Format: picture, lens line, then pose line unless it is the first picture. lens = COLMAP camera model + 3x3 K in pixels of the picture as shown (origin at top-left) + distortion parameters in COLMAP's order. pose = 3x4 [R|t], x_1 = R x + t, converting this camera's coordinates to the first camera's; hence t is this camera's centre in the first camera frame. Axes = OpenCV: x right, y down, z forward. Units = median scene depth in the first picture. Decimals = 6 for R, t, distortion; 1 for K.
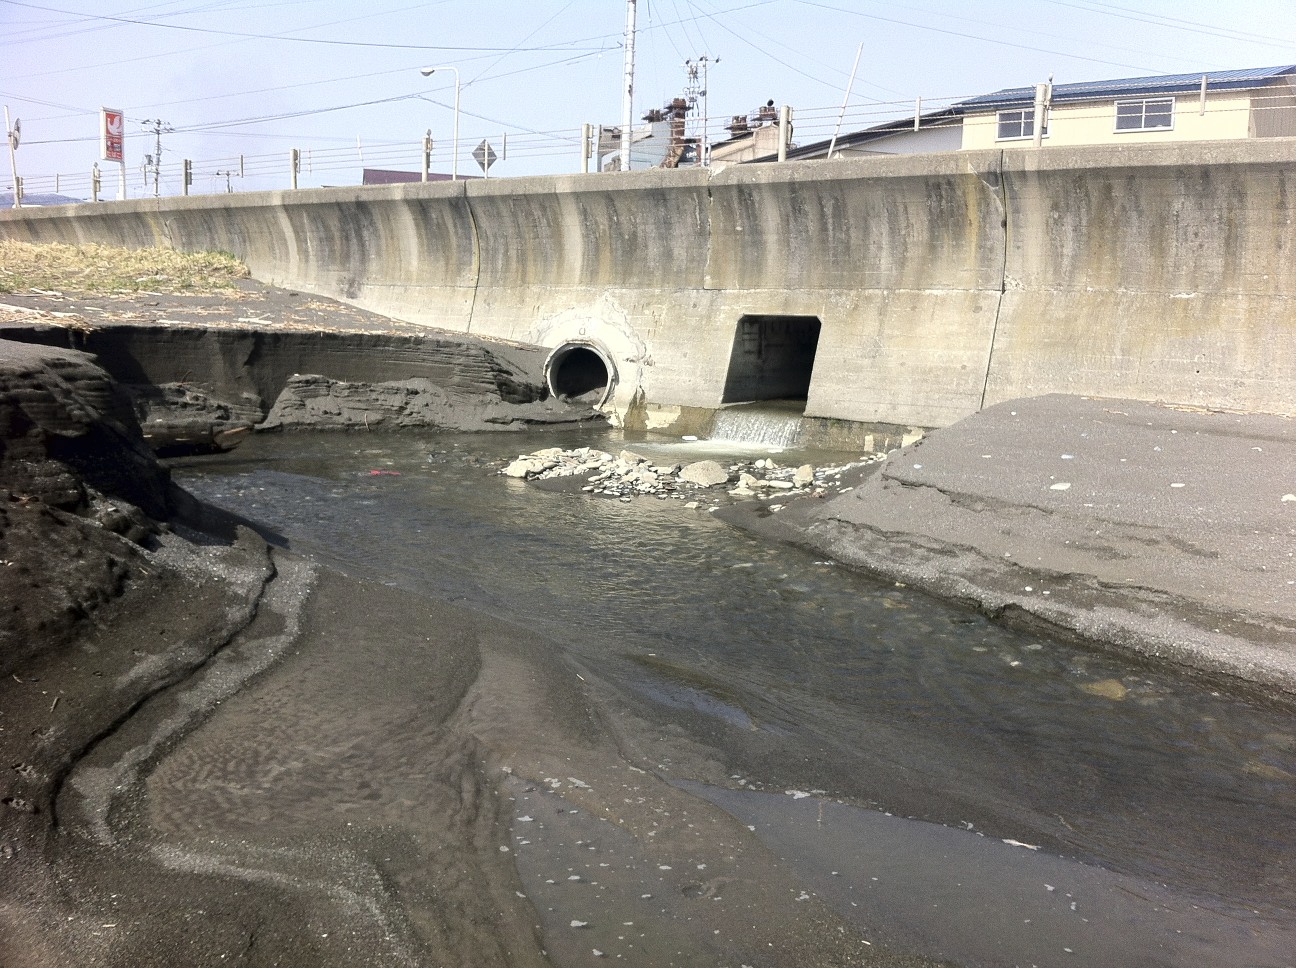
lens RADIAL K [[1248.5, 0, 640.9], [0, 1248.5, 491.2], [0, 0, 1]] dist [0.082524, -0.283537]
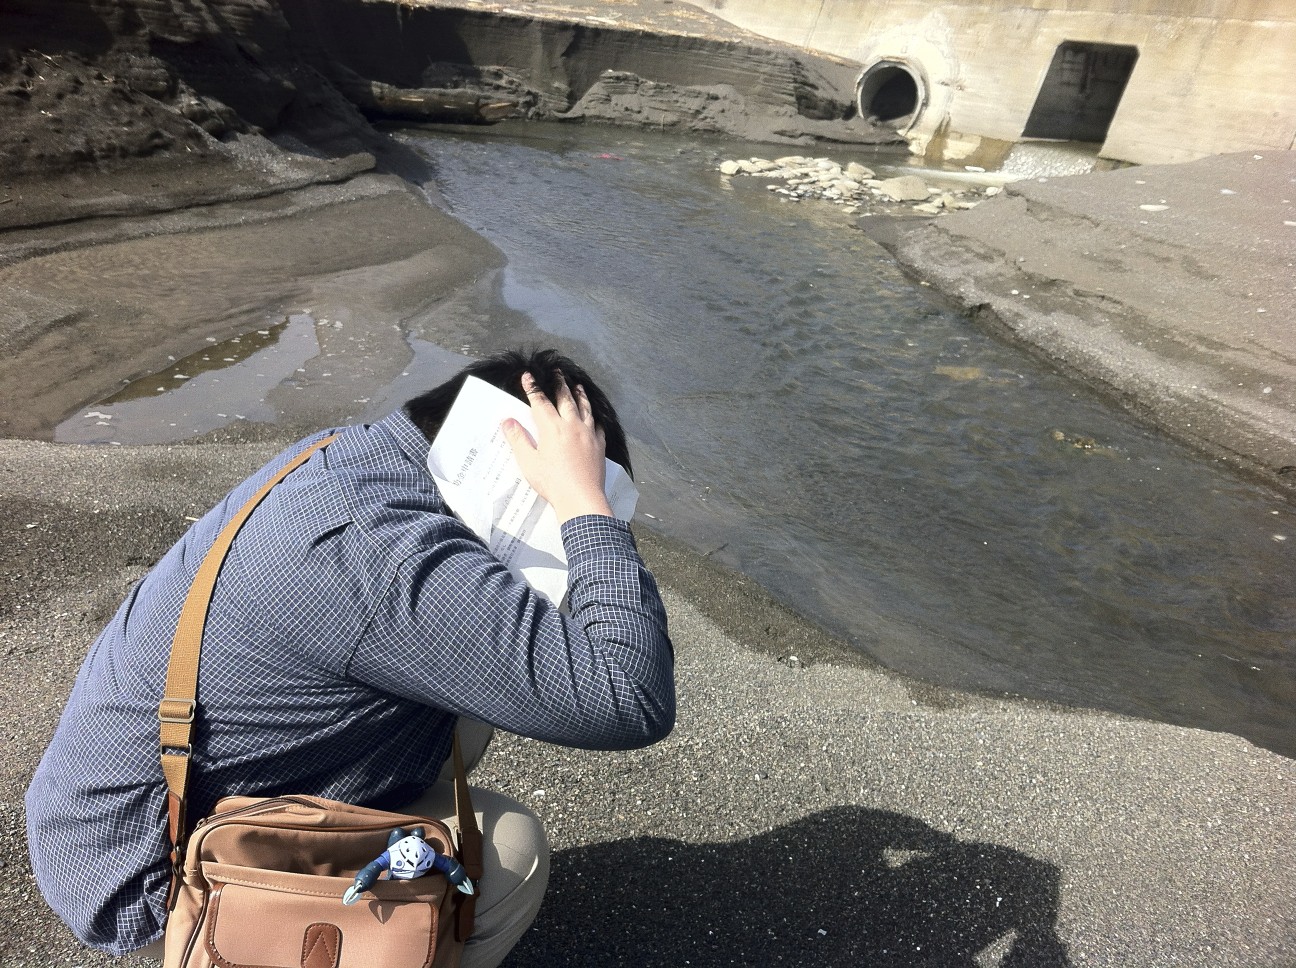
lens RADIAL K [[1235.9, 0, 624.0], [0, 1235.9, 515.4], [0, 0, 1]] dist [0.048377, -0.155012]
pose [[0.909113, 0.203978, -0.363189, 0.191576], [-0.125582, 0.965545, 0.227930, 0.029363], [0.397168, -0.161604, 0.903406, -0.001645]]
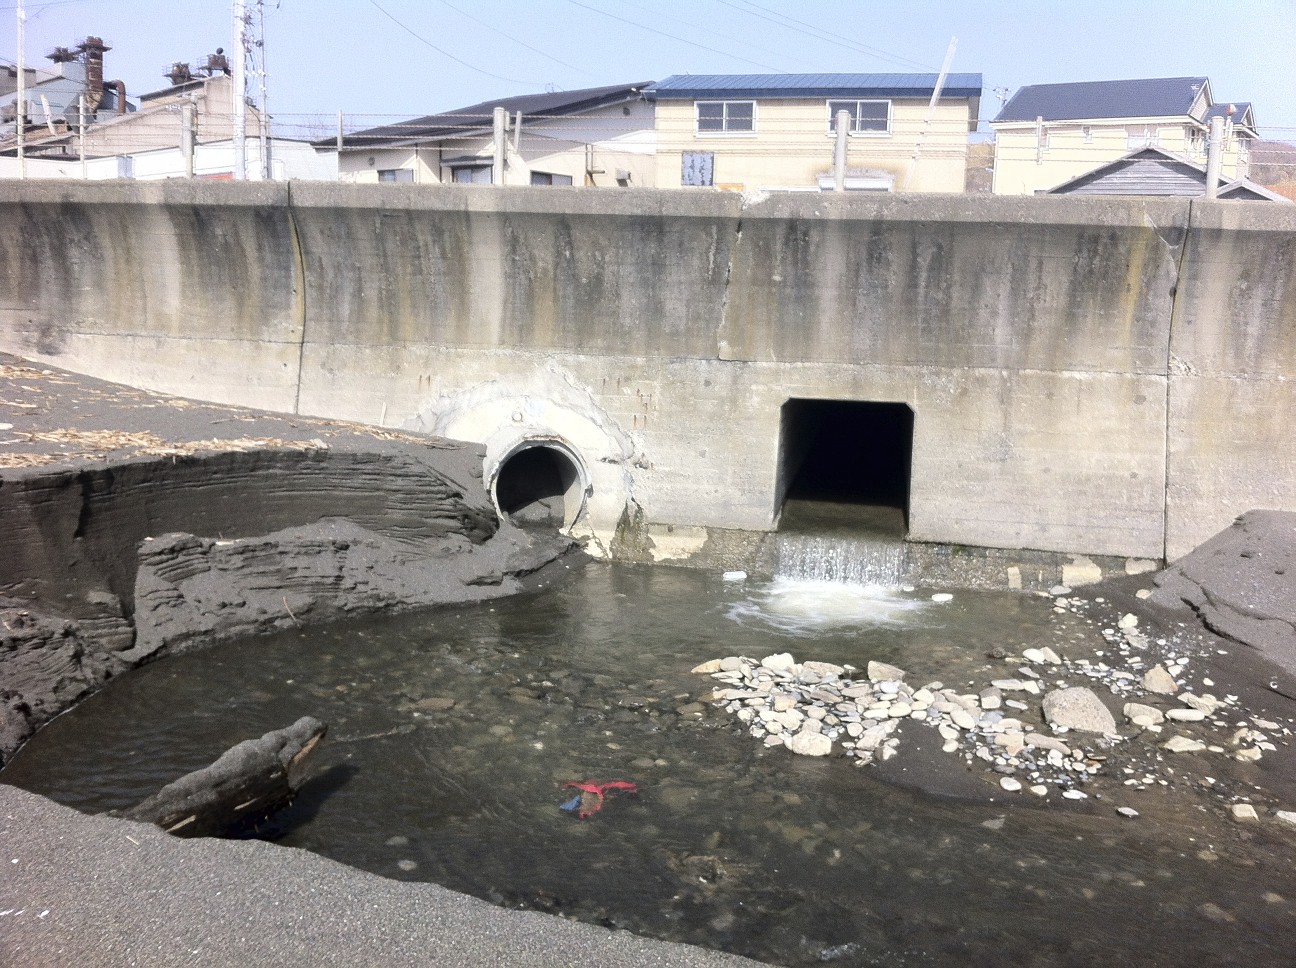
lens RADIAL K [[1248.5, 0, 640.9], [0, 1248.5, 491.2], [0, 0, 1]] dist [0.082524, -0.283537]
pose [[0.892052, -0.068878, 0.446654, -0.324829], [0.054583, 0.997503, 0.044810, -0.126127], [-0.448625, -0.015593, 0.893584, 0.397667]]
